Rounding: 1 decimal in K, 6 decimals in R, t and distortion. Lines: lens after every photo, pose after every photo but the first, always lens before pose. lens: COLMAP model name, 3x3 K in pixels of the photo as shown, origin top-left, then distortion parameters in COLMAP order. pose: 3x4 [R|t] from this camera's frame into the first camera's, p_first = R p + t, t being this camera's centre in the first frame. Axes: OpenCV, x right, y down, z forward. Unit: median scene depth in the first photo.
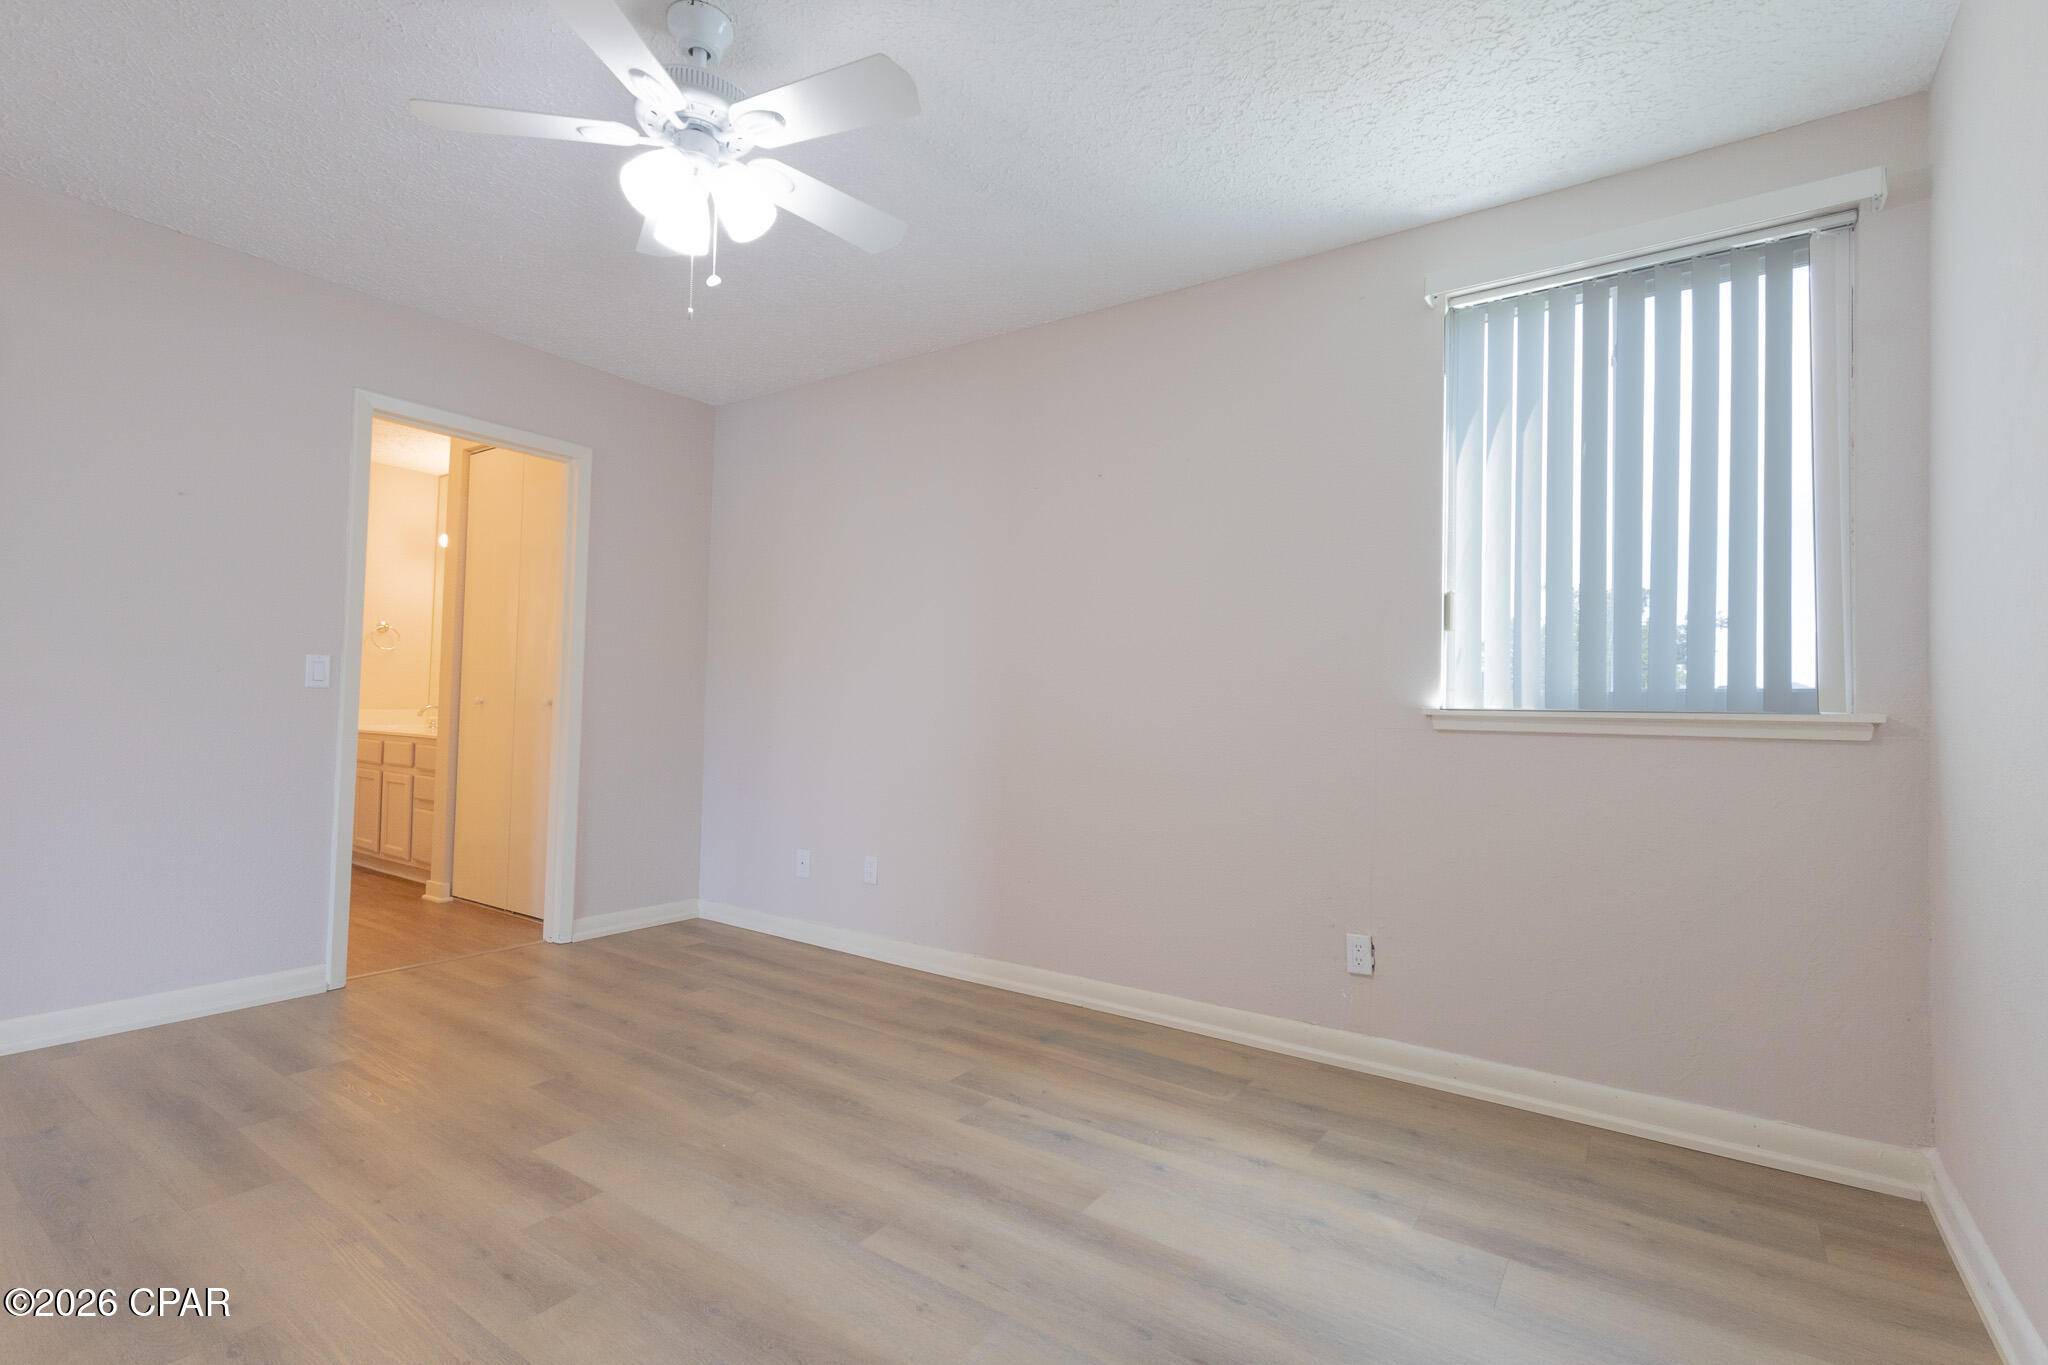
lens RADIAL K [[938.3, 0, 1024.0], [0, 938.3, 682.5], [0, 0, 1]] dist [0.006501, 0.000481]
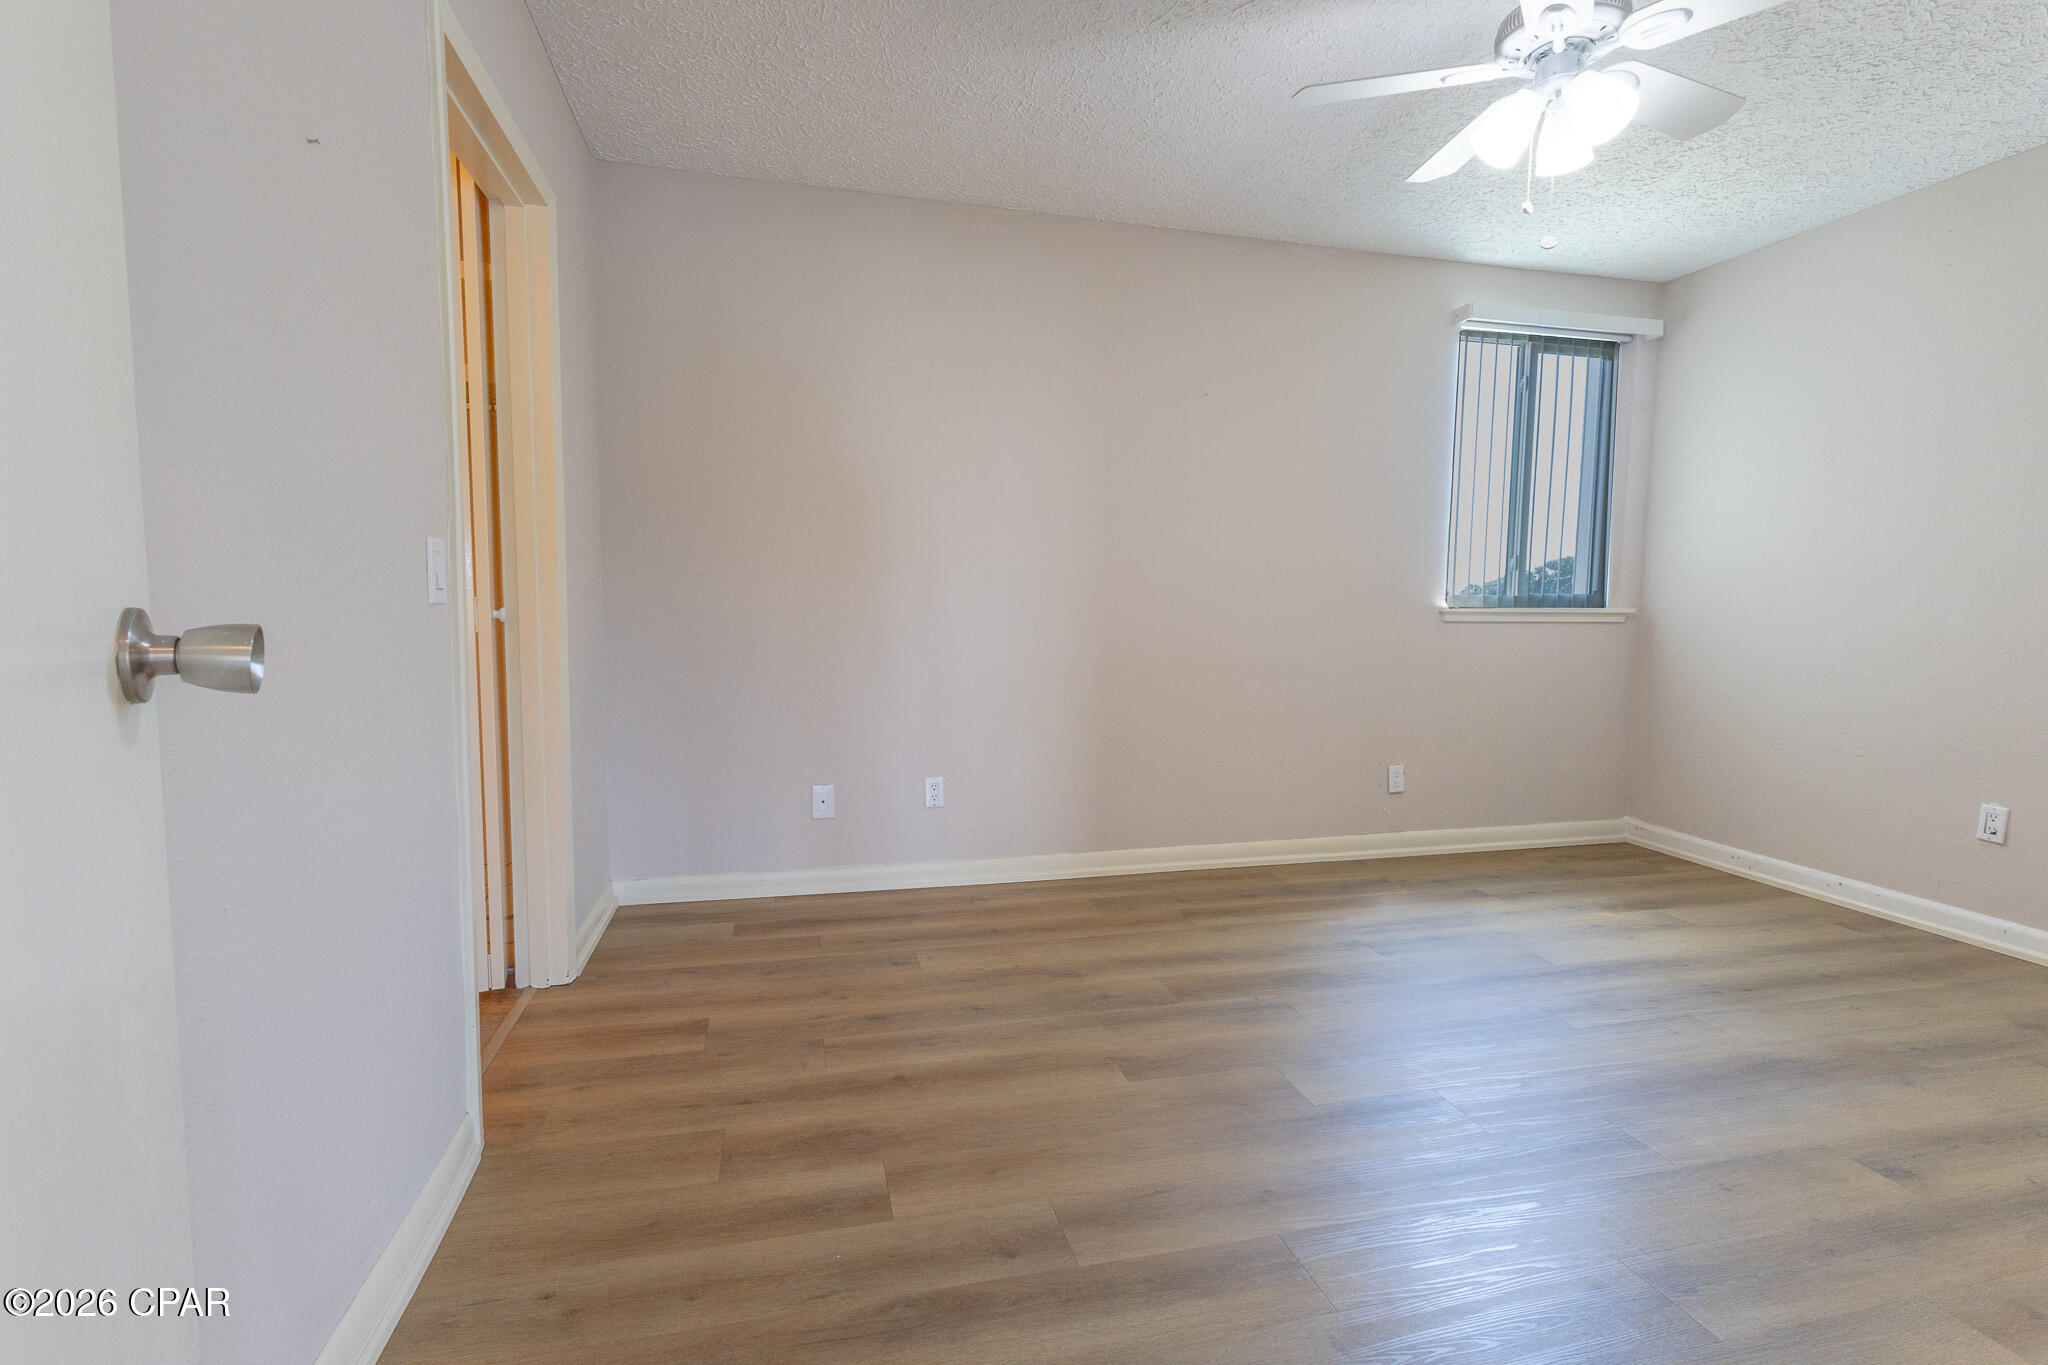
lens RADIAL K [[939.9, 0, 1021.7], [0, 939.9, 681.6], [0, 0, 1]] dist [0.001829, 0.000984]
pose [[0.654906, -0.079087, 0.751561, -1.134129], [-0.020022, 0.992344, 0.121872, -0.023354], [-0.755445, -0.094863, 0.648308, 0.535454]]
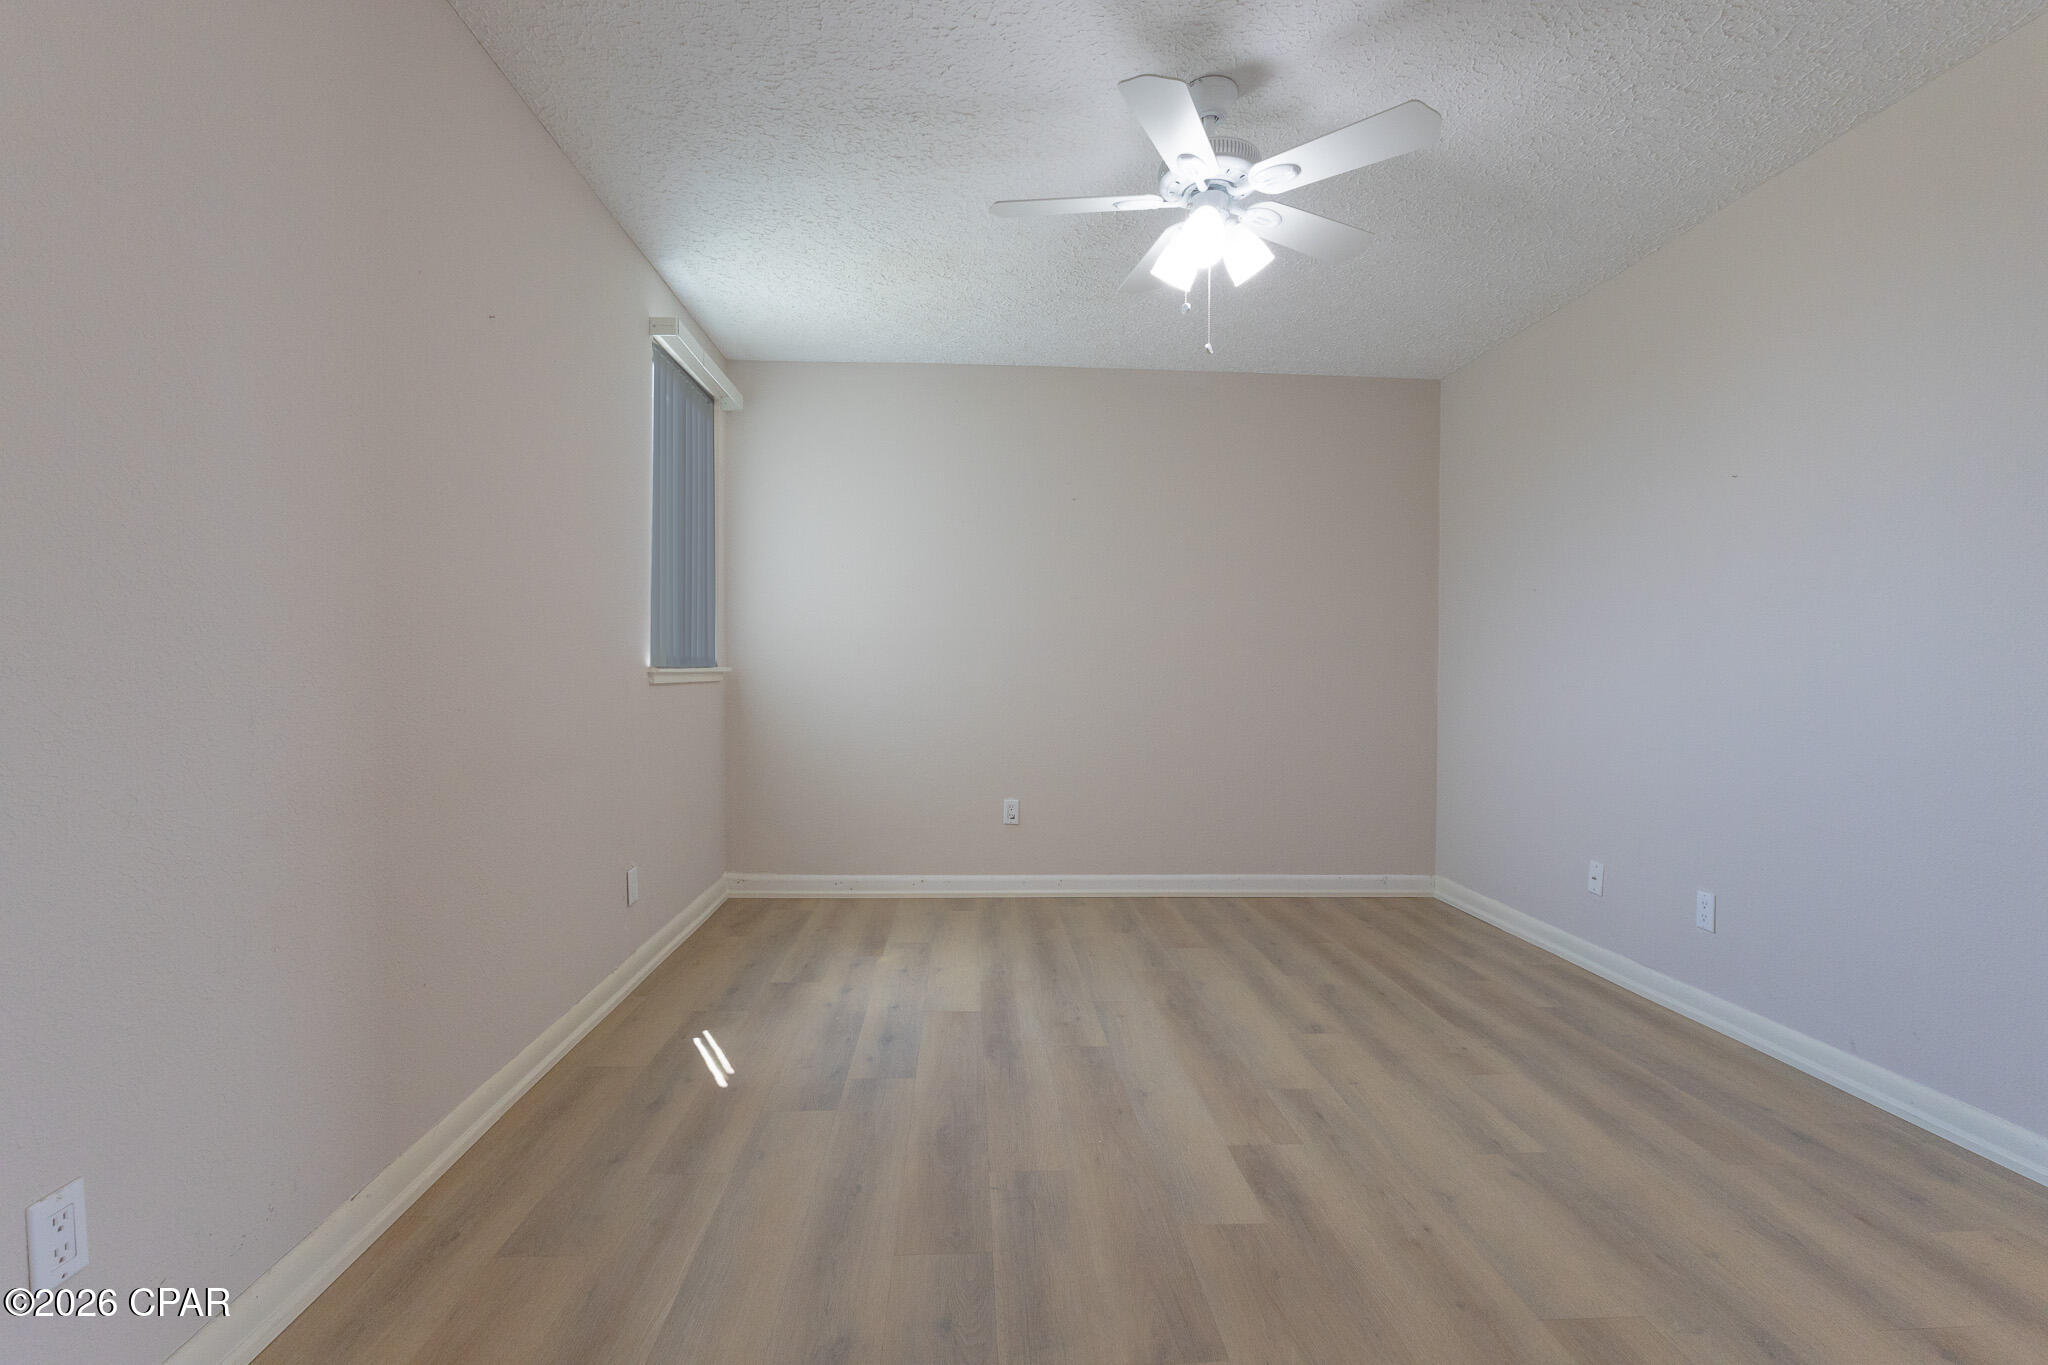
lens RADIAL K [[939.9, 0, 1021.7], [0, 939.9, 681.6], [0, 0, 1]] dist [0.001829, 0.000984]
pose [[-0.619879, -0.033000, 0.784003, -0.841370], [-0.043244, 0.999034, 0.007859, 0.016563], [-0.783505, -0.029032, -0.620707, 1.397324]]
